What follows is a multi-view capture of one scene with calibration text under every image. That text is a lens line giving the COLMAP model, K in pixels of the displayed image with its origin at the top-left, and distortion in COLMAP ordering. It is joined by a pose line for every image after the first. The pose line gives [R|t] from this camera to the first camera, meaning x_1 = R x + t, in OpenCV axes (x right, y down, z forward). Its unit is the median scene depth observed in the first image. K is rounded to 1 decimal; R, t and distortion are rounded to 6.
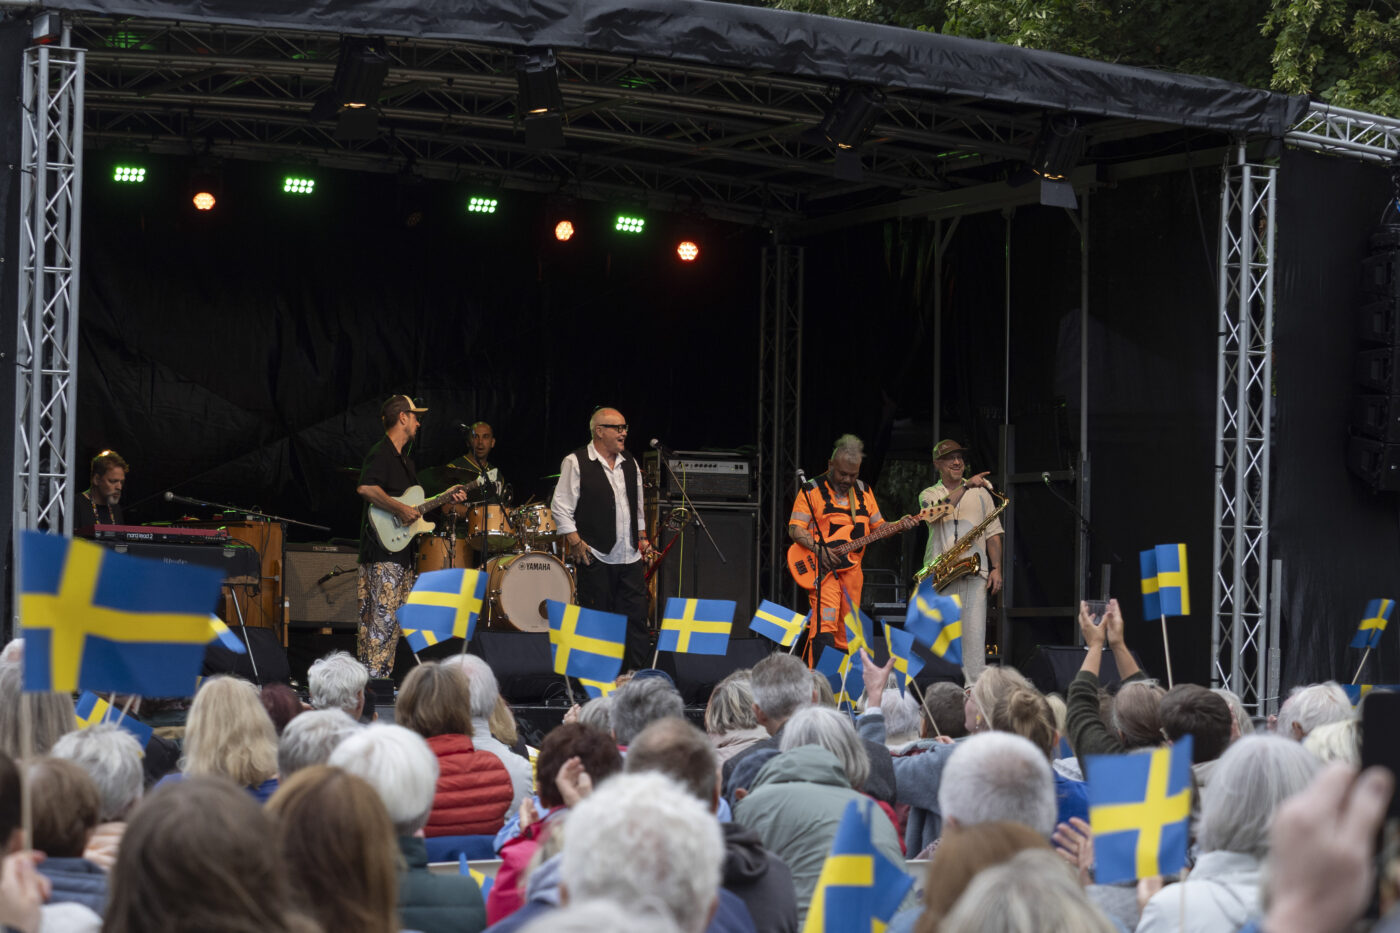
lens RADIAL K [[3846.6, 0, 700.0], [0, 3846.6, 466.5], [0, 0, 1]] dist [0.023983, 0.066136]
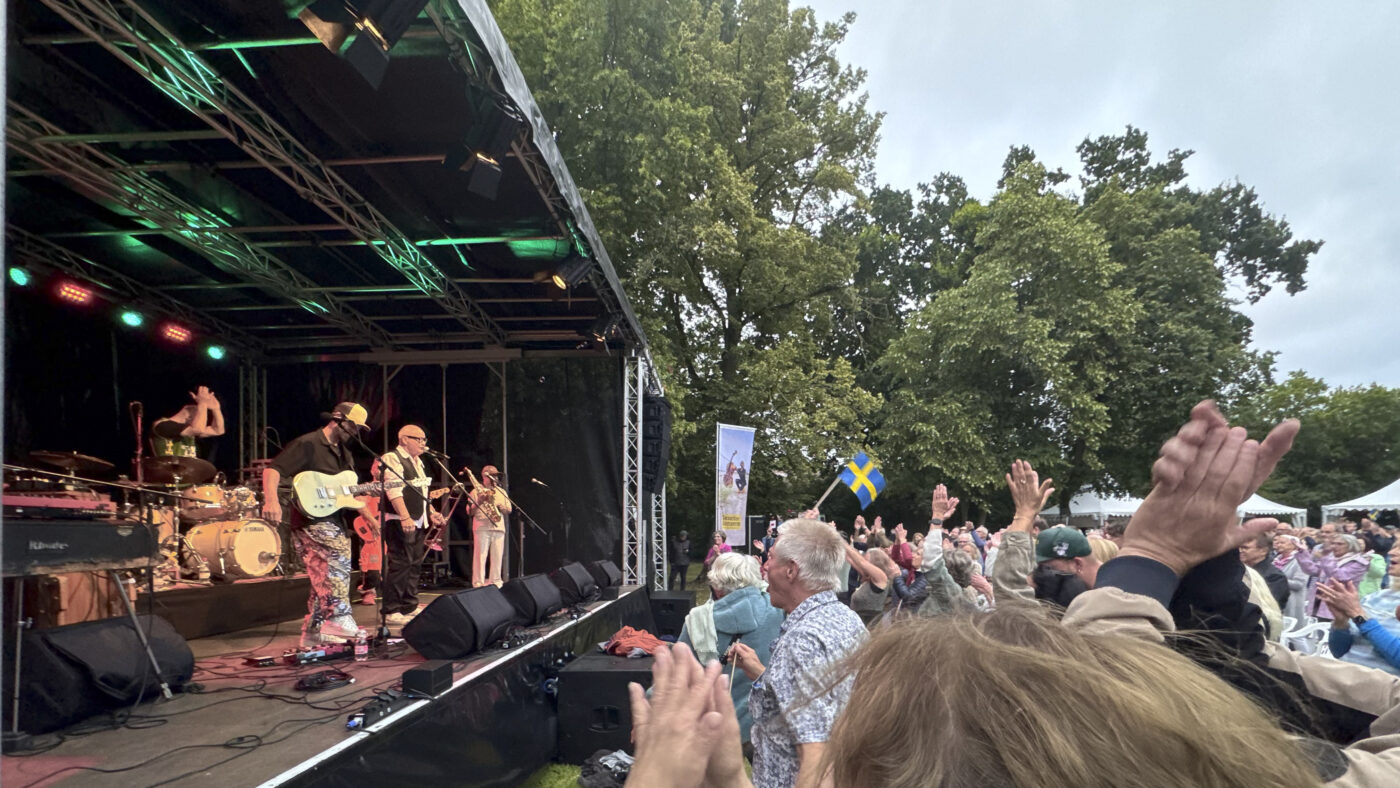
lens RADIAL K [[612.7, 0, 700.0], [0, 612.7, 394.0], [0, 0, 1]] dist [-0.000057, -0.000068]
pose [[0.503090, 0.170216, 0.847306, -0.168552], [-0.034606, 0.983594, -0.177048, 0.011358], [-0.863541, 0.059749, 0.500726, 0.767235]]
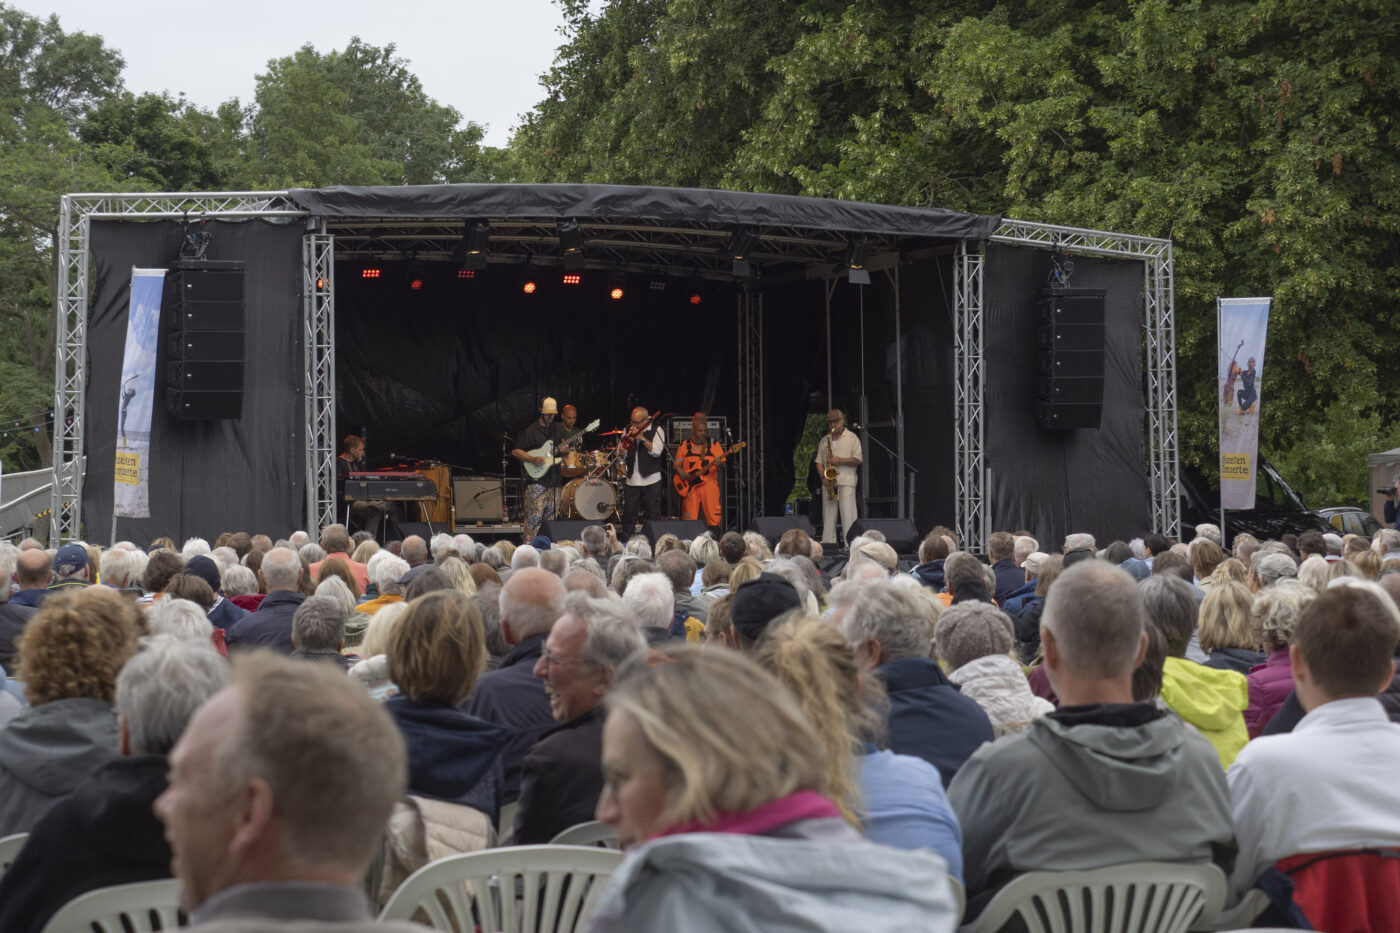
lens RADIAL K [[3191.1, 0, 700.0], [0, 3191.1, 466.5], [0, 0, 1]] dist [-0.000675, 0.042534]
pose [[0.996994, -0.032299, -0.070419, 0.119861], [0.034219, 0.999070, 0.026236, -0.021669], [0.069507, -0.028567, 0.997172, -0.537750]]
